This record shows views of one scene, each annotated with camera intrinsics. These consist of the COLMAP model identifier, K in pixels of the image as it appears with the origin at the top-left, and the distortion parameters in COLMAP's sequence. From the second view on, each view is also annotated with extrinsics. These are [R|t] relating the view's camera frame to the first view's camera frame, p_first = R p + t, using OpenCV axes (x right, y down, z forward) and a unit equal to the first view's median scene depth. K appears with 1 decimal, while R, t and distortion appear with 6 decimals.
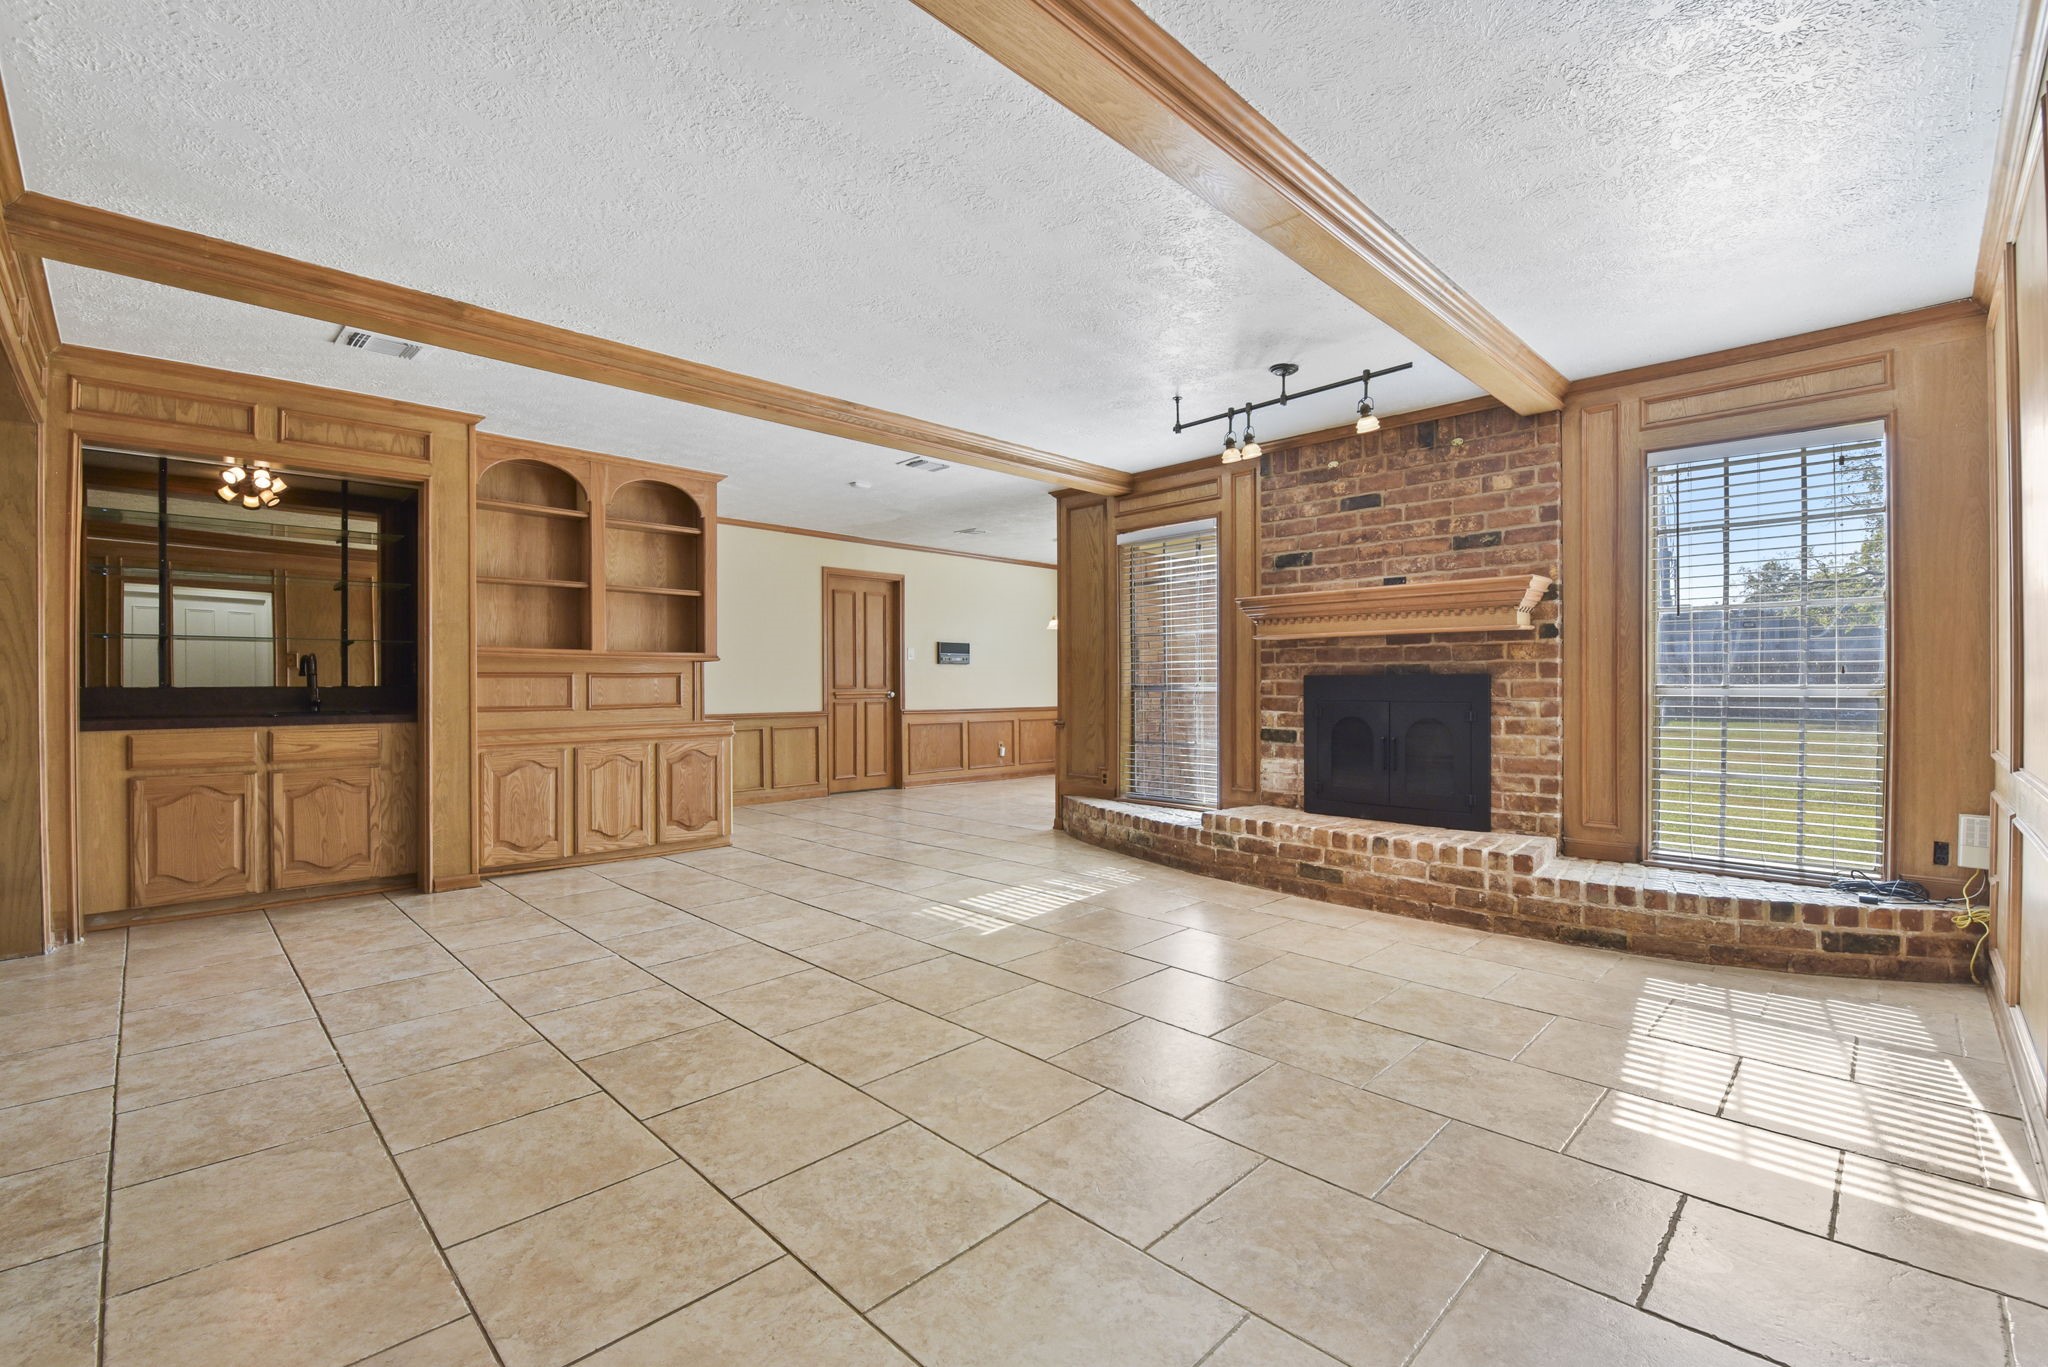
lens RADIAL K [[887.2, 0, 1018.6], [0, 887.2, 684.9], [0, 0, 1]] dist [-0.000517, -0.007576]
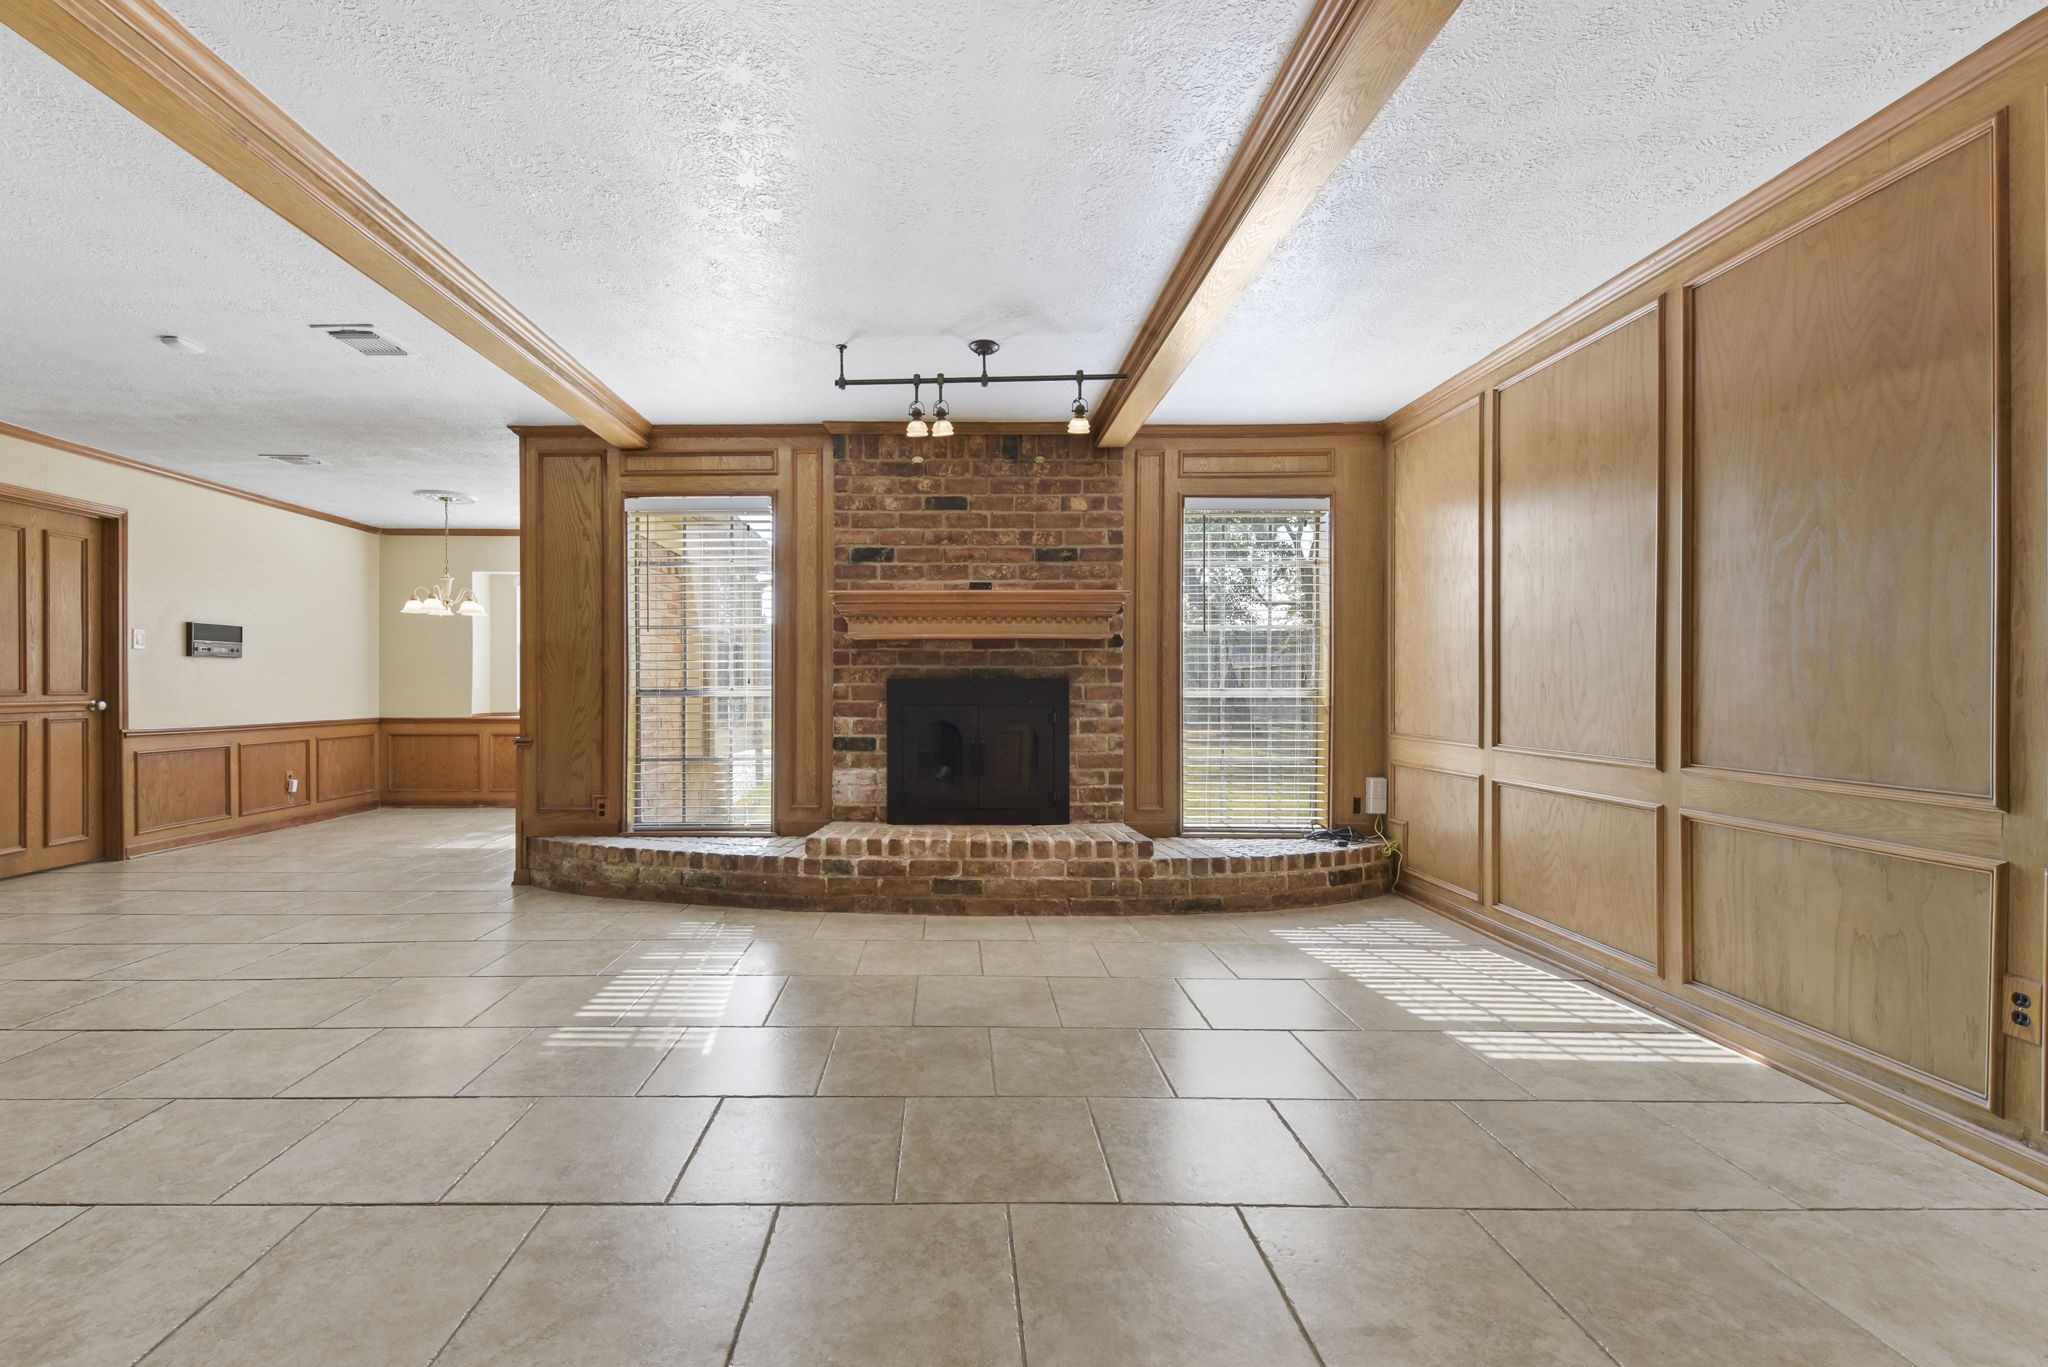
lens RADIAL K [[885.8, 0, 961.8], [0, 885.8, 684.7], [0, 0, 1]] dist [0.015082, -0.006761]
pose [[0.705753, 0.002672, 0.708453, -0.335040], [0.000857, 0.999989, -0.004625, 0.000182], [-0.708457, 0.003871, 0.705743, 0.329529]]
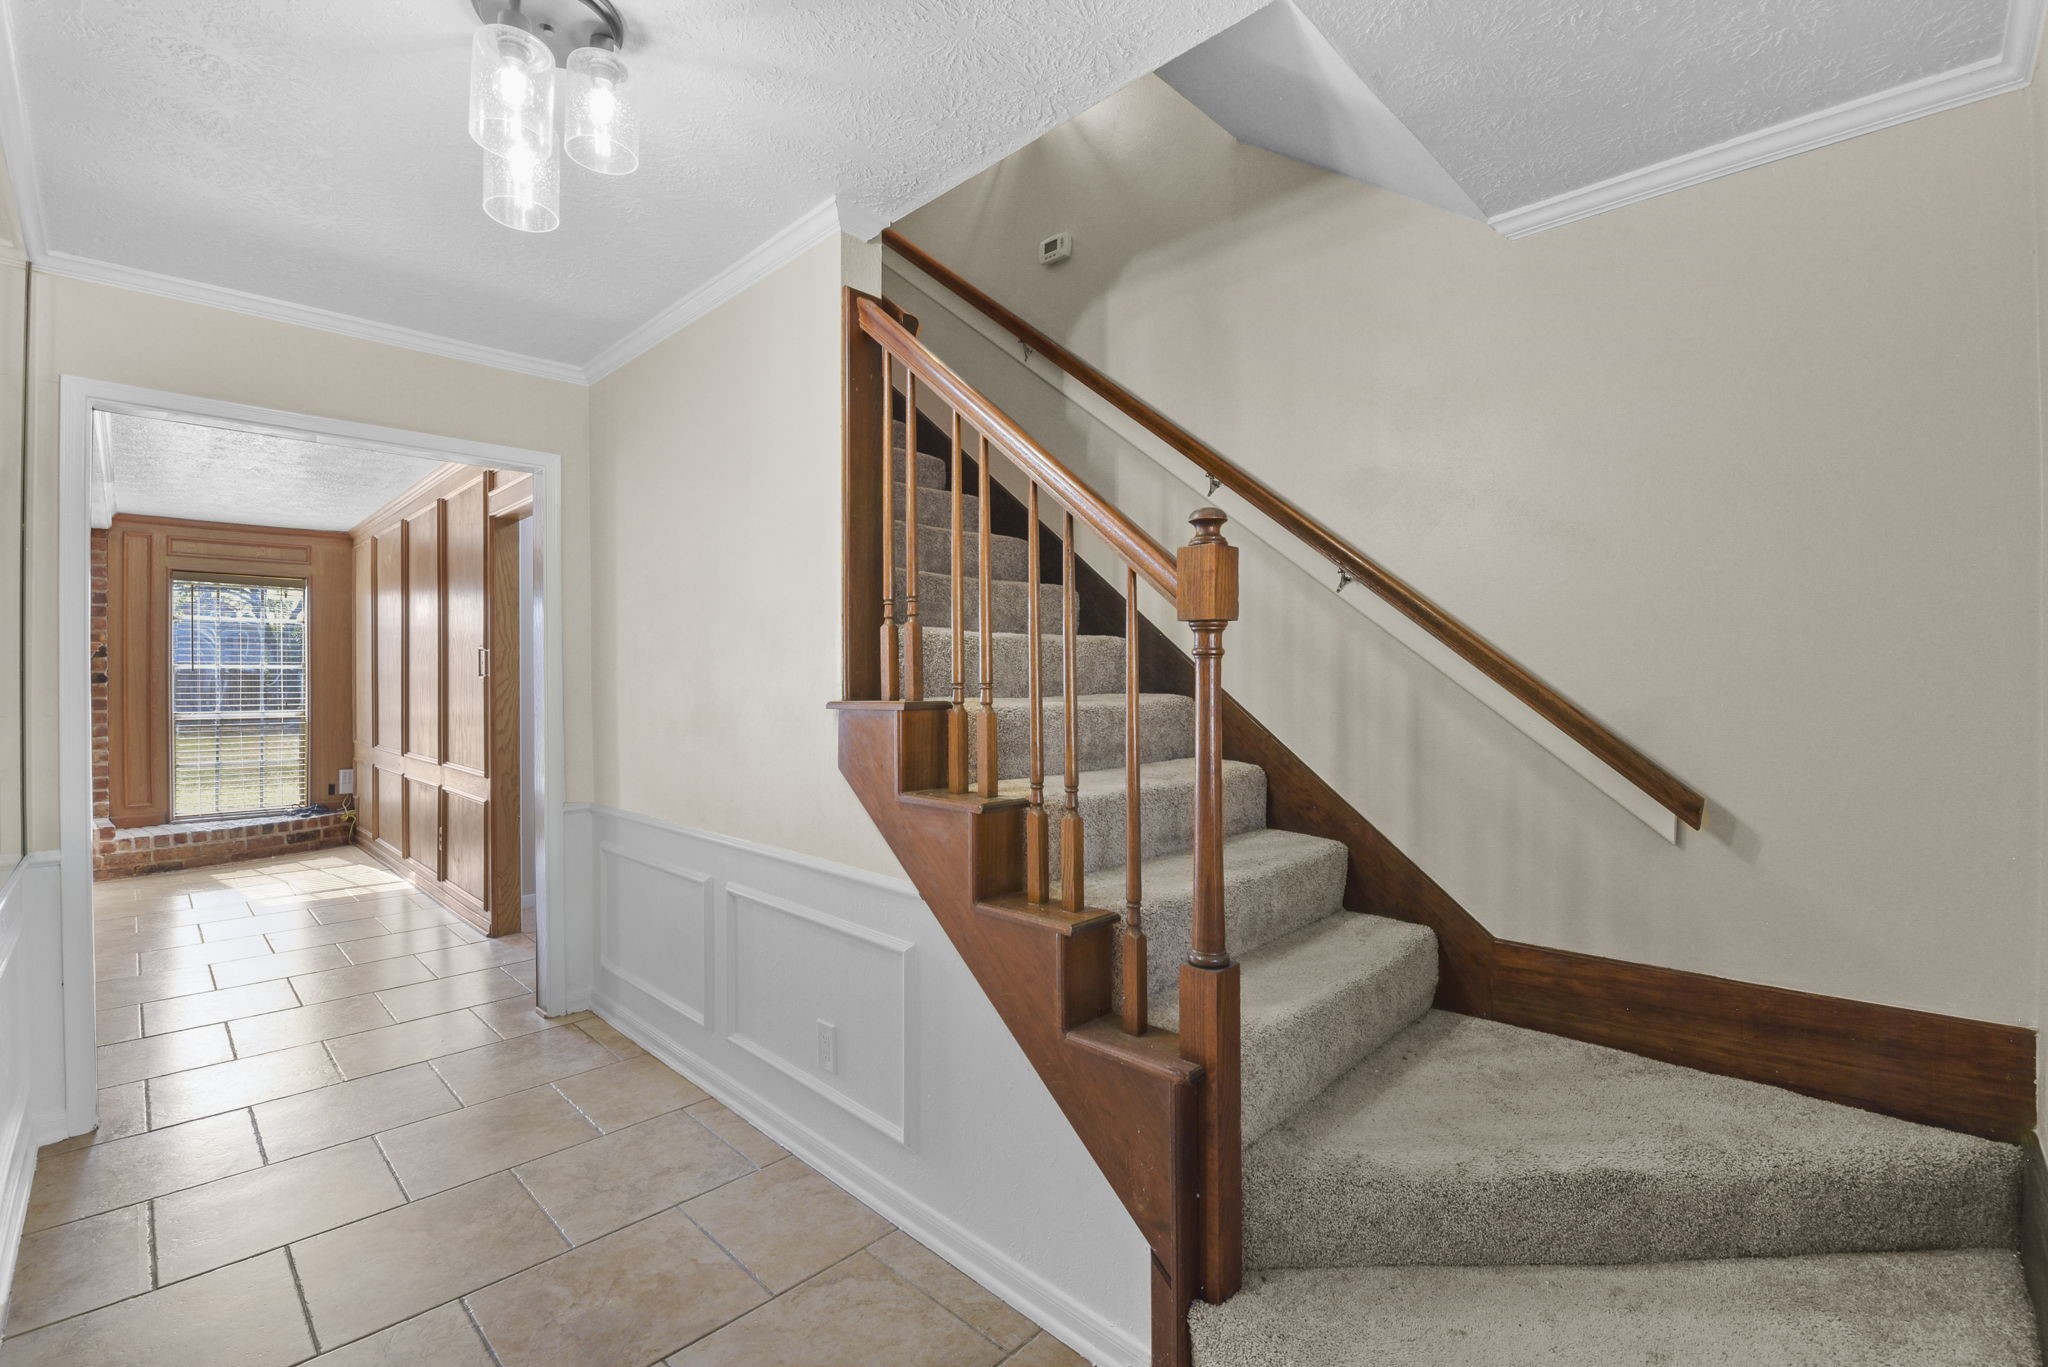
lens RADIAL K [[887.2, 0, 1018.6], [0, 887.2, 684.9], [0, 0, 1]] dist [-0.000517, -0.007576]
pose [[-0.000842, 0.000116, 1.000000, -0.831431], [0.006493, 0.999979, -0.000110, -0.038283], [-0.999979, 0.006493, -0.000843, -0.504014]]
